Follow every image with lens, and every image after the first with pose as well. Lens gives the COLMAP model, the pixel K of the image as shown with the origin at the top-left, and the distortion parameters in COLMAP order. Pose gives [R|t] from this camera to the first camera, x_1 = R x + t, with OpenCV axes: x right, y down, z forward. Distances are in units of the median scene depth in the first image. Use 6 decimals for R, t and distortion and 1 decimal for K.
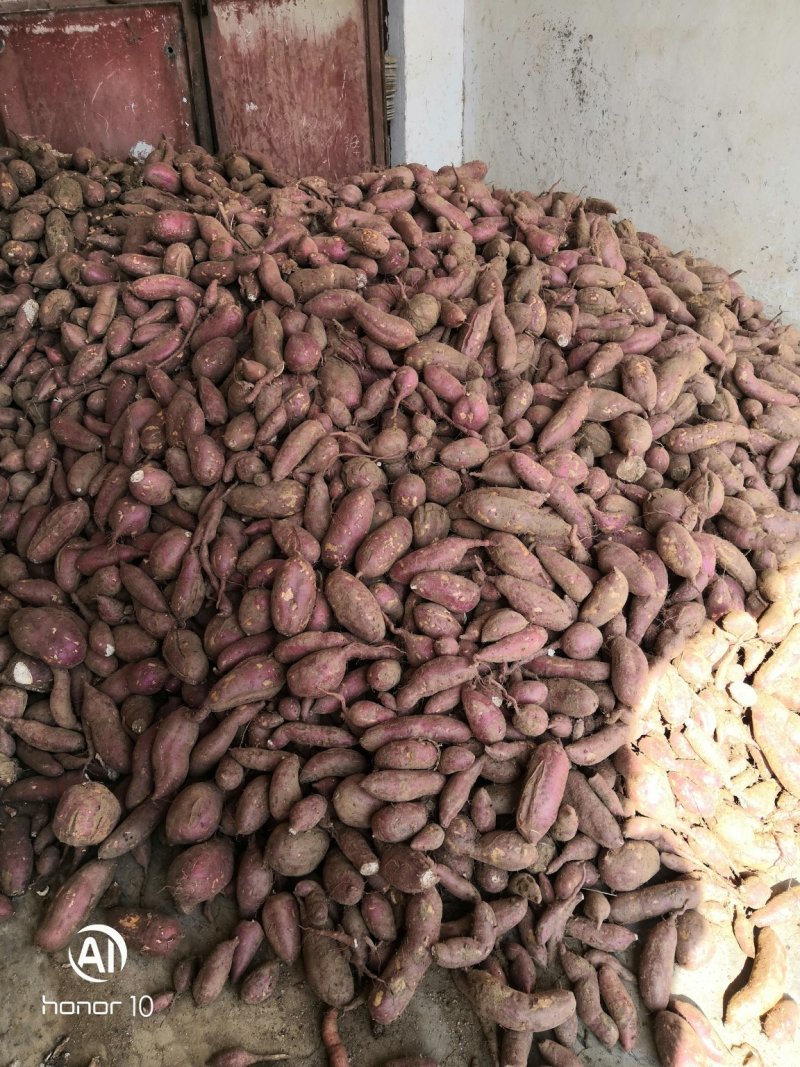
lens RADIAL K [[838.3, 0, 400.0], [0, 838.3, 533.5], [0, 0, 1]] dist [0.048356, -0.211575]
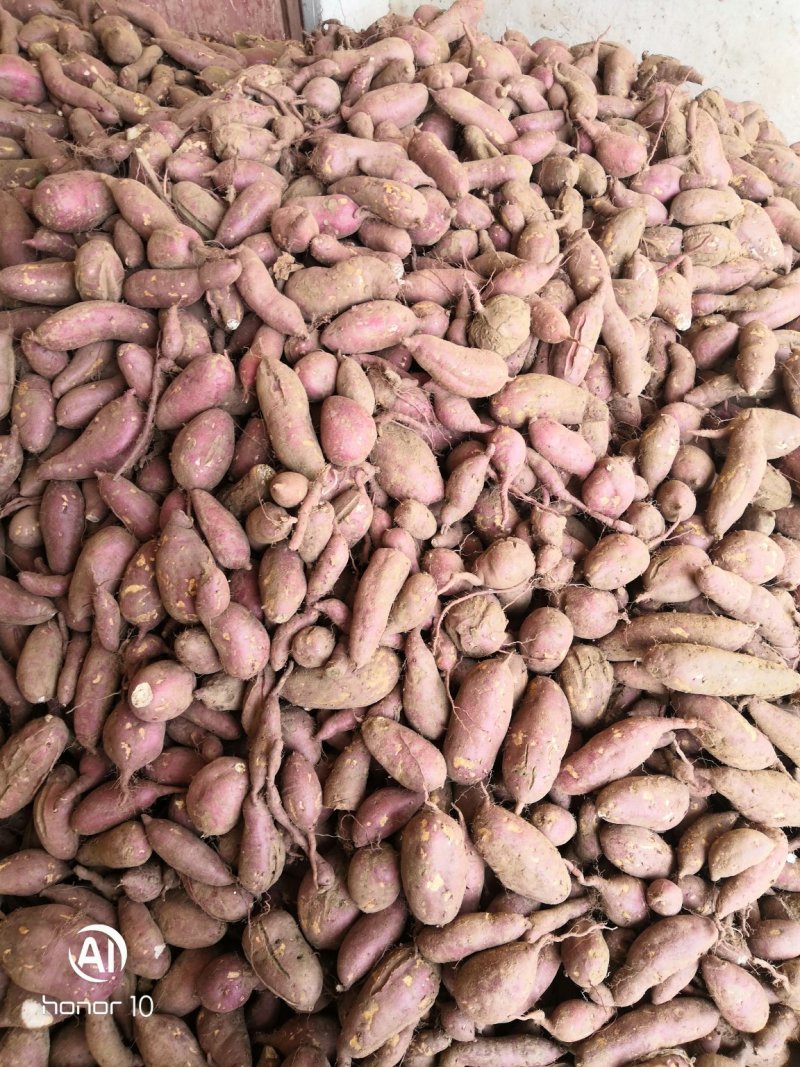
lens RADIAL K [[820.8, 0, 400.0], [0, 820.8, 533.5], [0, 0, 1]] dist [-0.004428, -0.000014]
pose [[0.981767, -0.154747, 0.110393, -0.150773], [0.121806, 0.957995, 0.259631, -0.285040], [-0.145933, -0.241451, 0.959377, 0.359430]]
